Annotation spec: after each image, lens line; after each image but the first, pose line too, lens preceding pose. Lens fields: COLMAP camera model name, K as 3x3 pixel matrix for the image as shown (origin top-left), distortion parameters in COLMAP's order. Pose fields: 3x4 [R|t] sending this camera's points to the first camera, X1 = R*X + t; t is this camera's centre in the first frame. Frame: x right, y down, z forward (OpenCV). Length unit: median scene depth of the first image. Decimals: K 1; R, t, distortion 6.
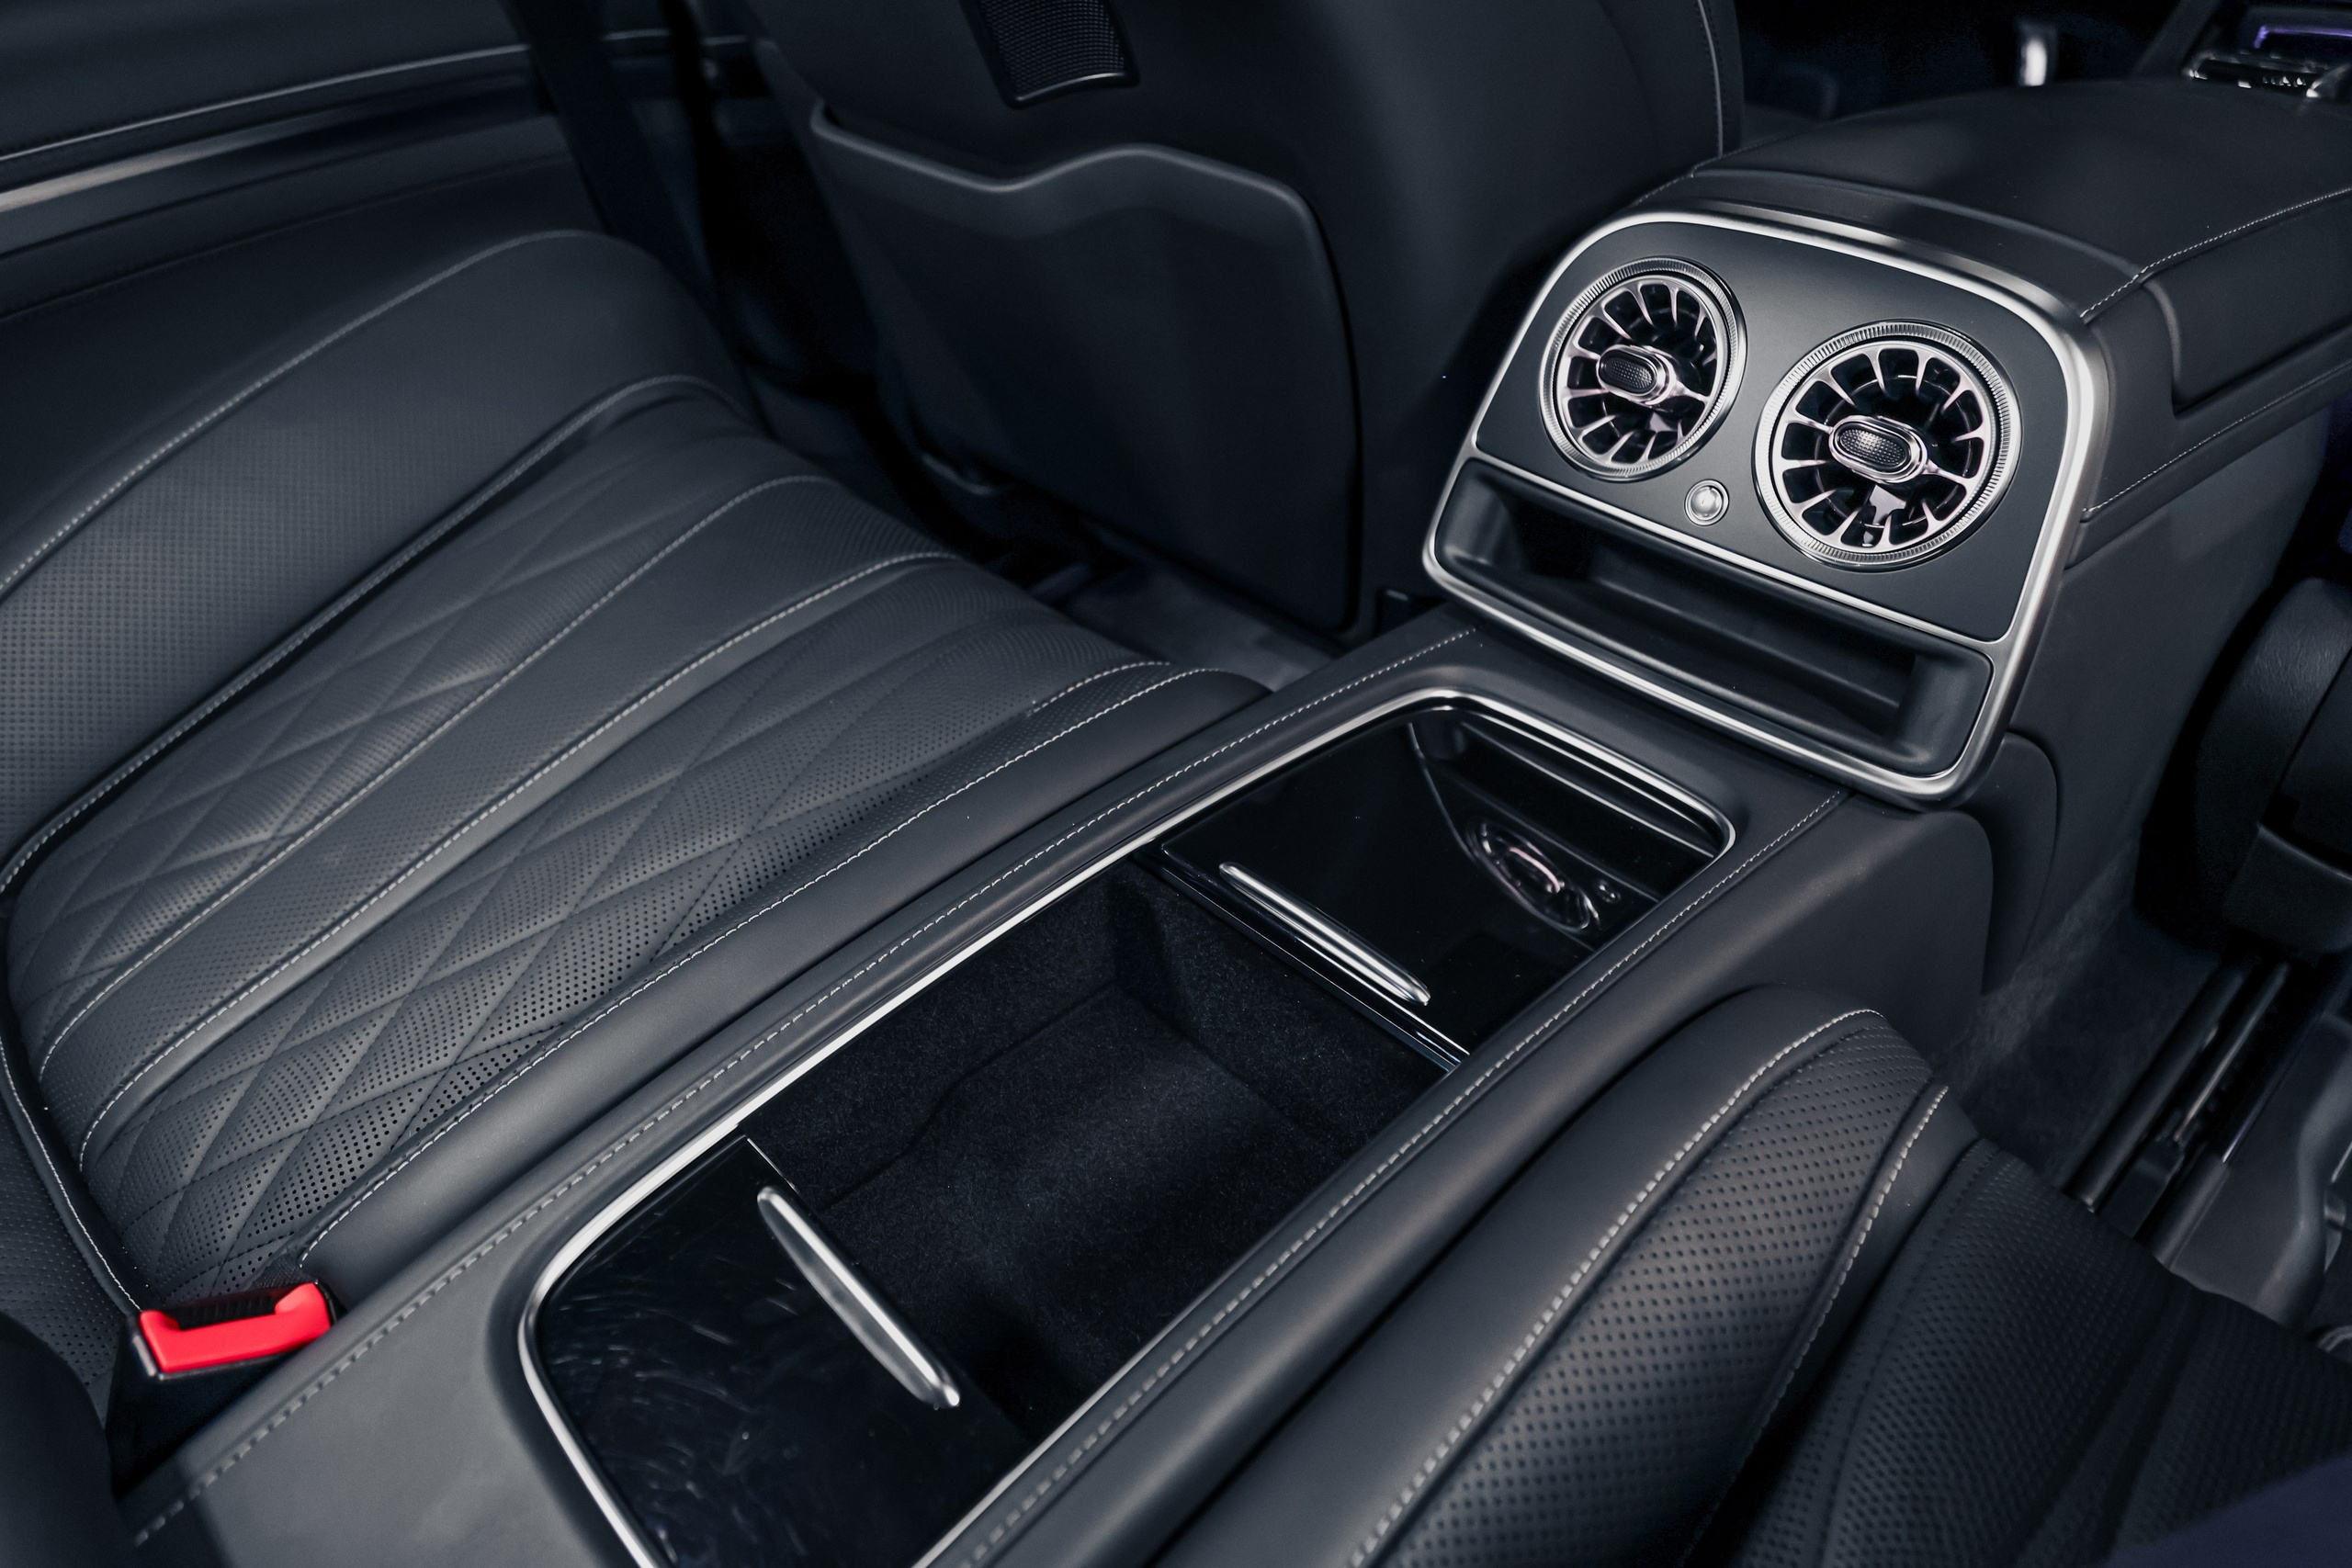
lens RADIAL K [[1585.7, 0, 1176.0], [0, 1585.7, 784.0], [0, 0, 1]] dist [0.010836, -0.002570]
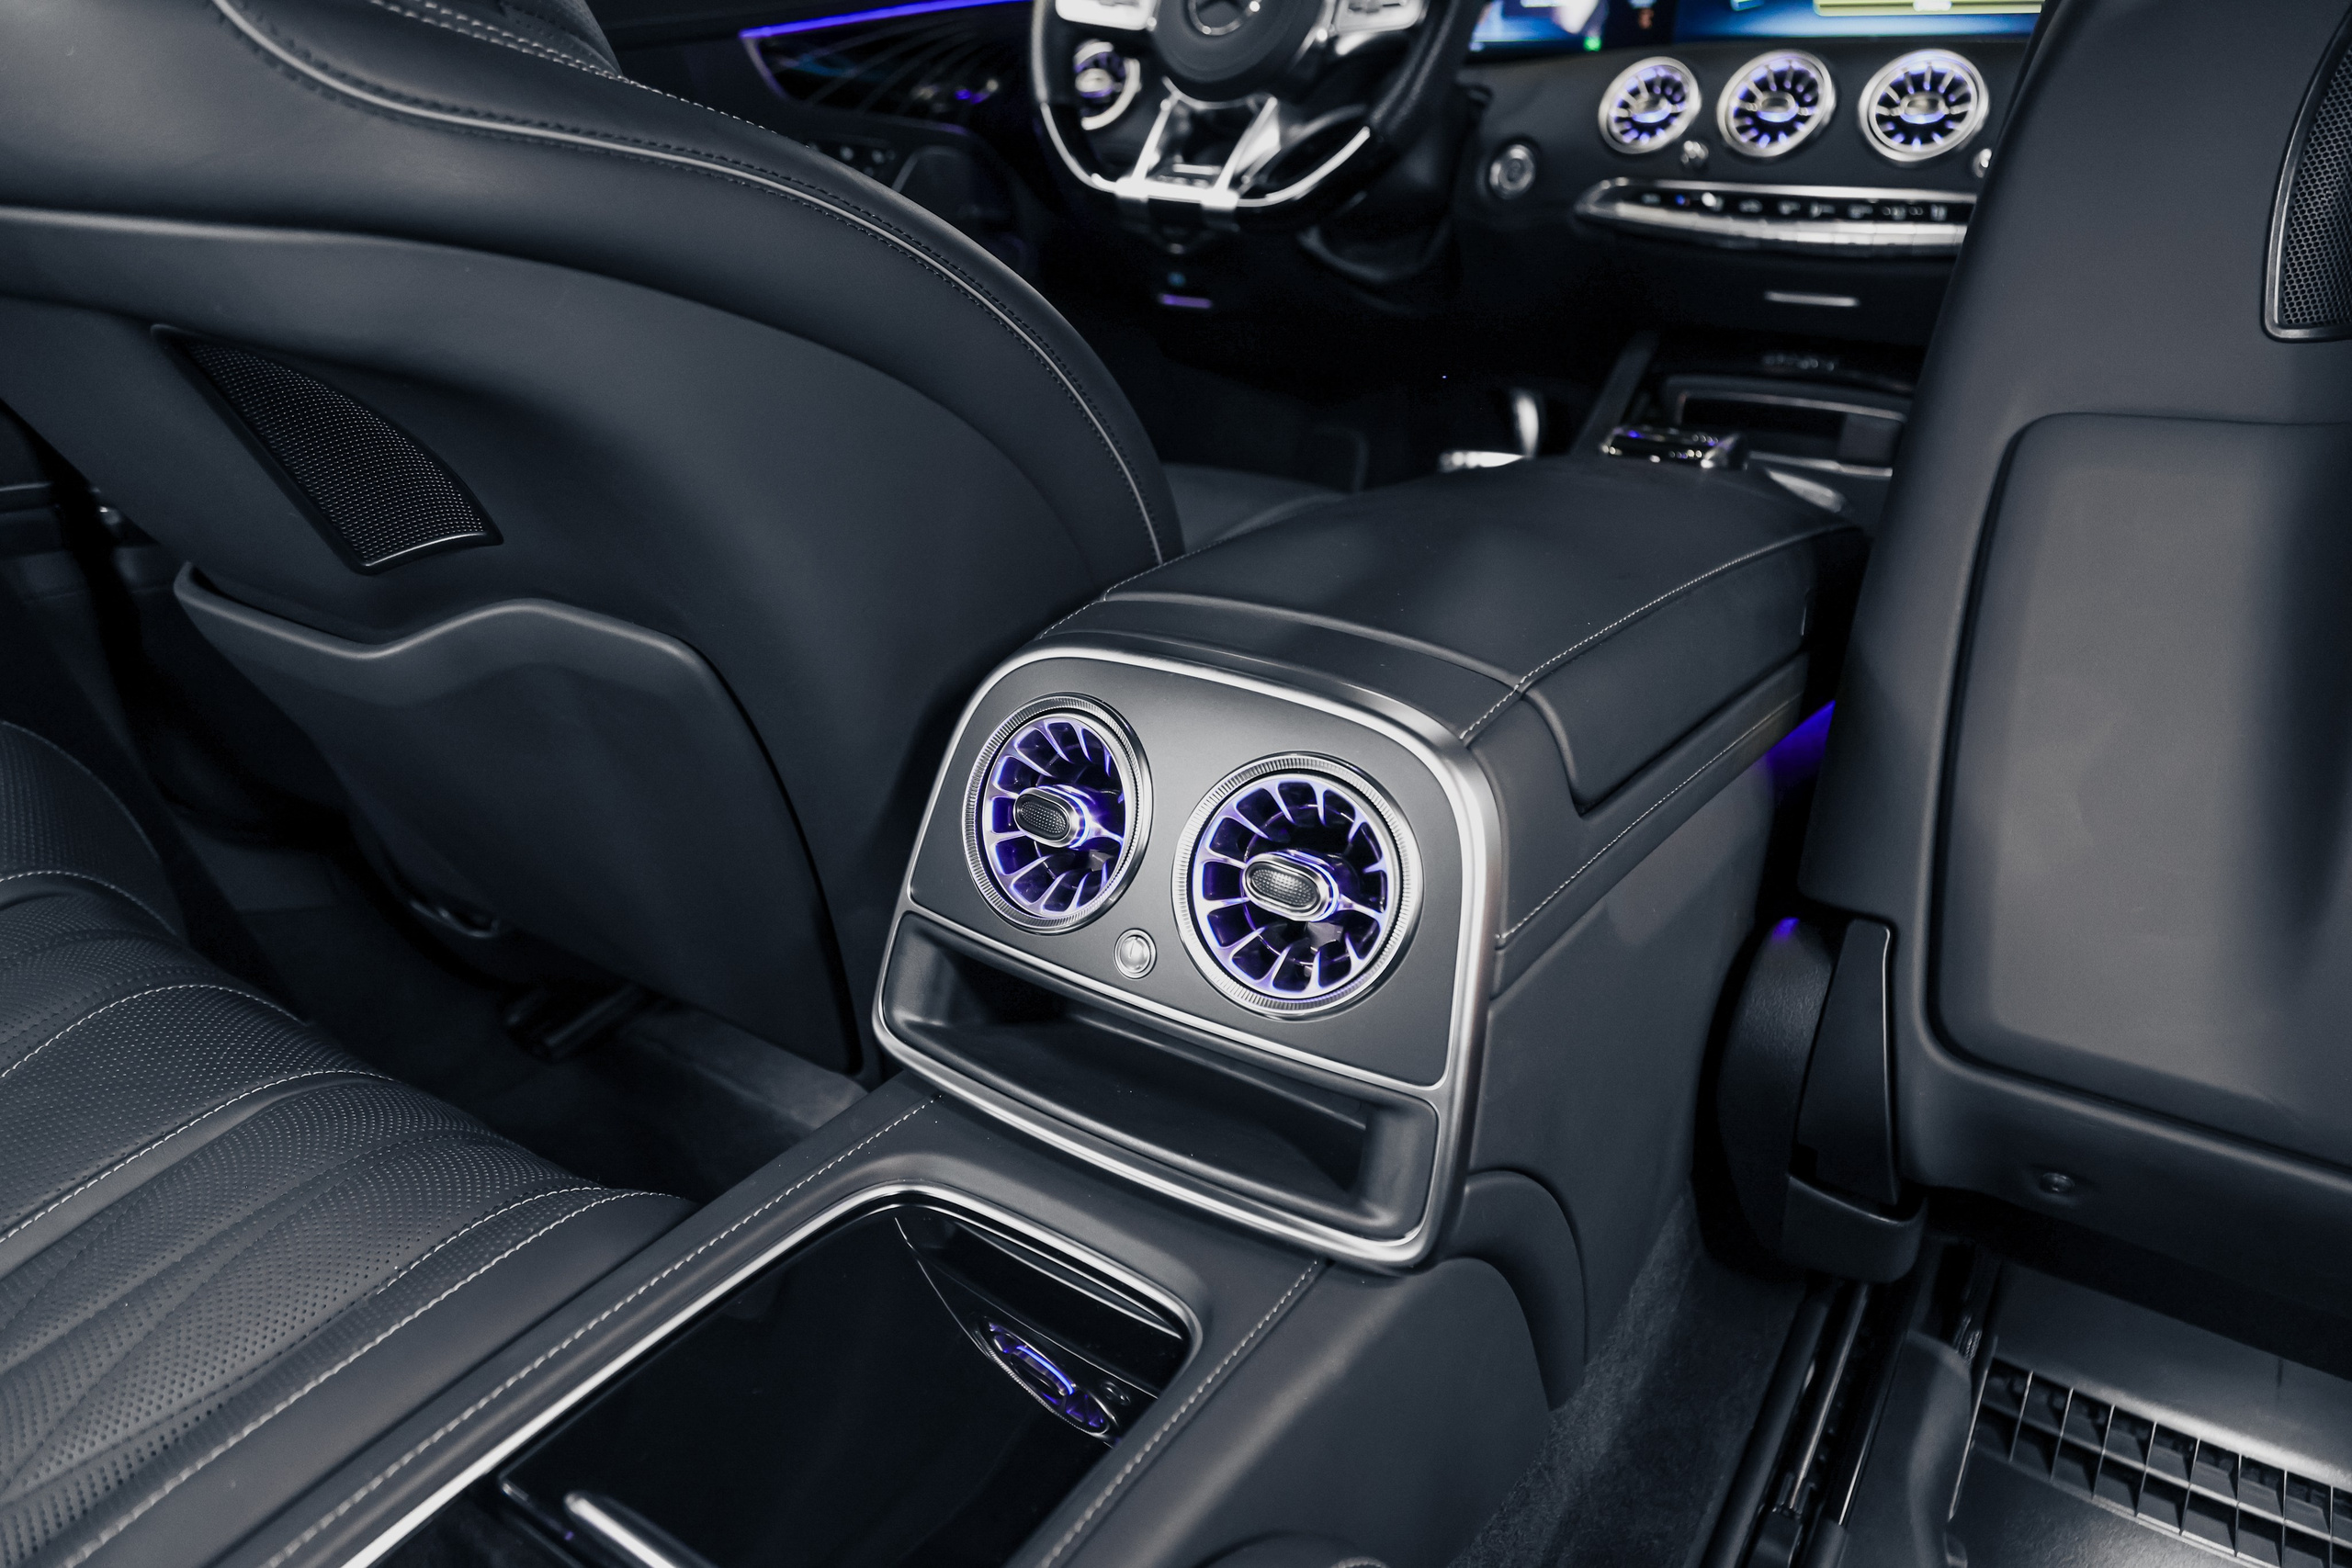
lens RADIAL K [[1585.7, 0, 1176.0], [0, 1585.7, 784.0], [0, 0, 1]] dist [0.010836, -0.002570]
pose [[0.975605, -0.095810, 0.197522, 0.178952], [0.133448, 0.973245, -0.187045, -0.094494], [-0.174316, 0.208841, 0.962289, 0.093593]]
